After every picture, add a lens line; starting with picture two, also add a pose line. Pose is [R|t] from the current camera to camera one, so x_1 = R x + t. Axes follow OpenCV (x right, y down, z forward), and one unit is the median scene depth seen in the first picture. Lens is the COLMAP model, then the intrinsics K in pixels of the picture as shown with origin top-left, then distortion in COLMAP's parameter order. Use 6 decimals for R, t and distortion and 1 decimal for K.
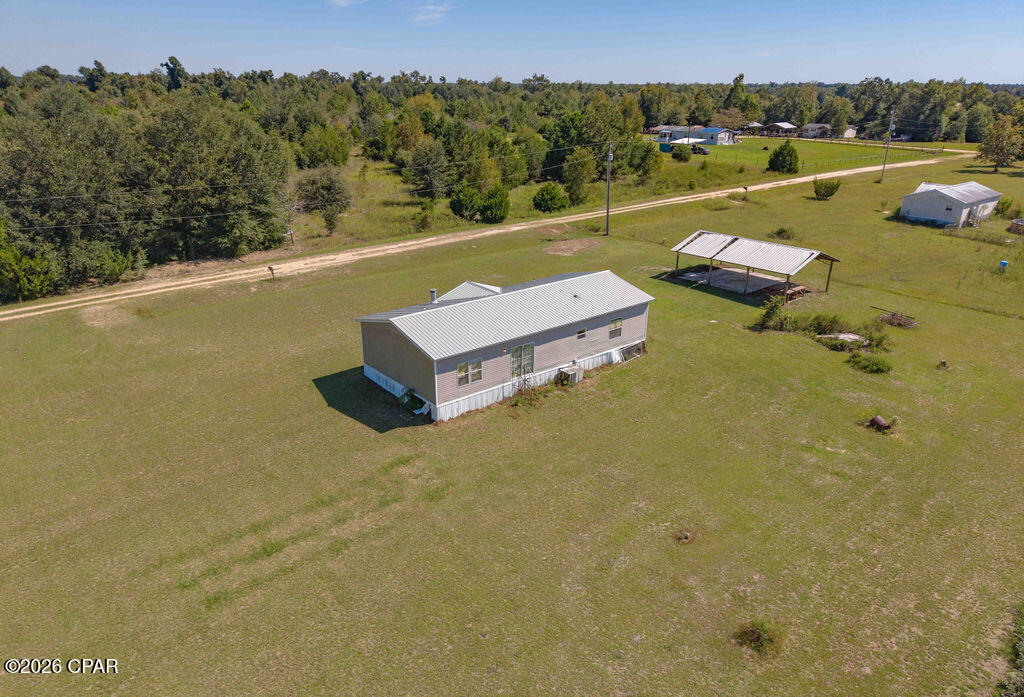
lens RADIAL K [[681.6, 0, 499.8], [0, 681.6, 386.5], [0, 0, 1]] dist [0.025418, -0.002519]
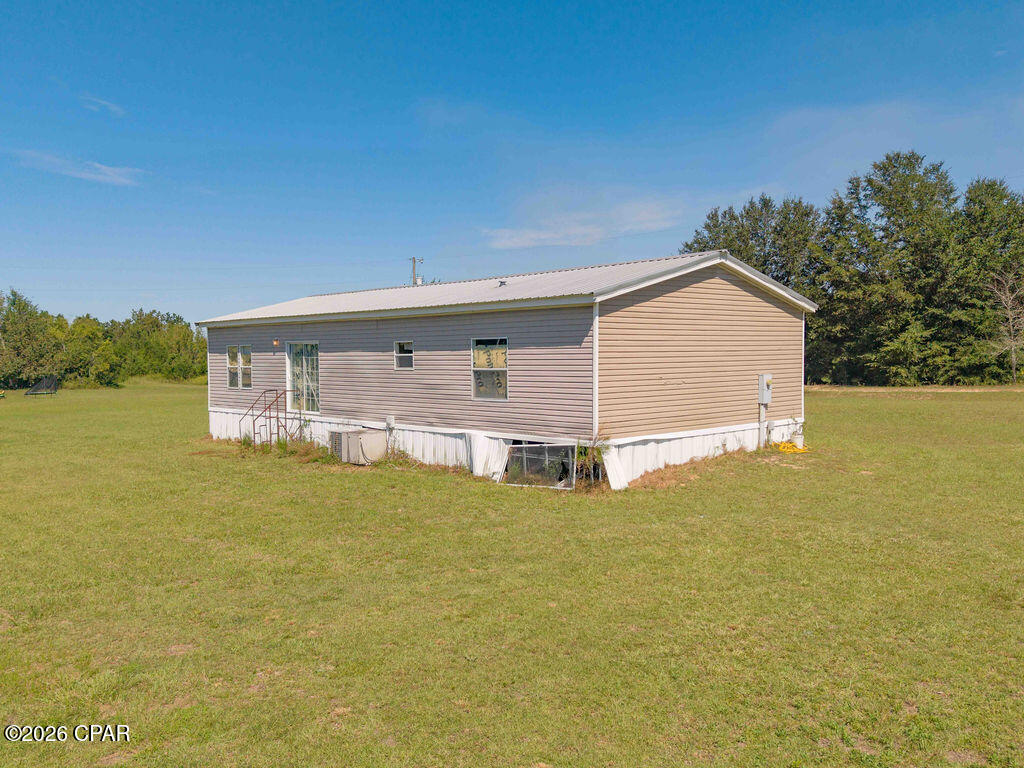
lens RADIAL K [[857.7, 0, 512.0], [0, 857.7, 384.0], [0, 0, 1]] dist [0.000076, -0.002212]
pose [[0.085253, 0.031909, -0.995848, 0.596217], [-0.395445, 0.918479, -0.004424, -0.081103], [0.914524, 0.394181, 0.090921, 0.986503]]
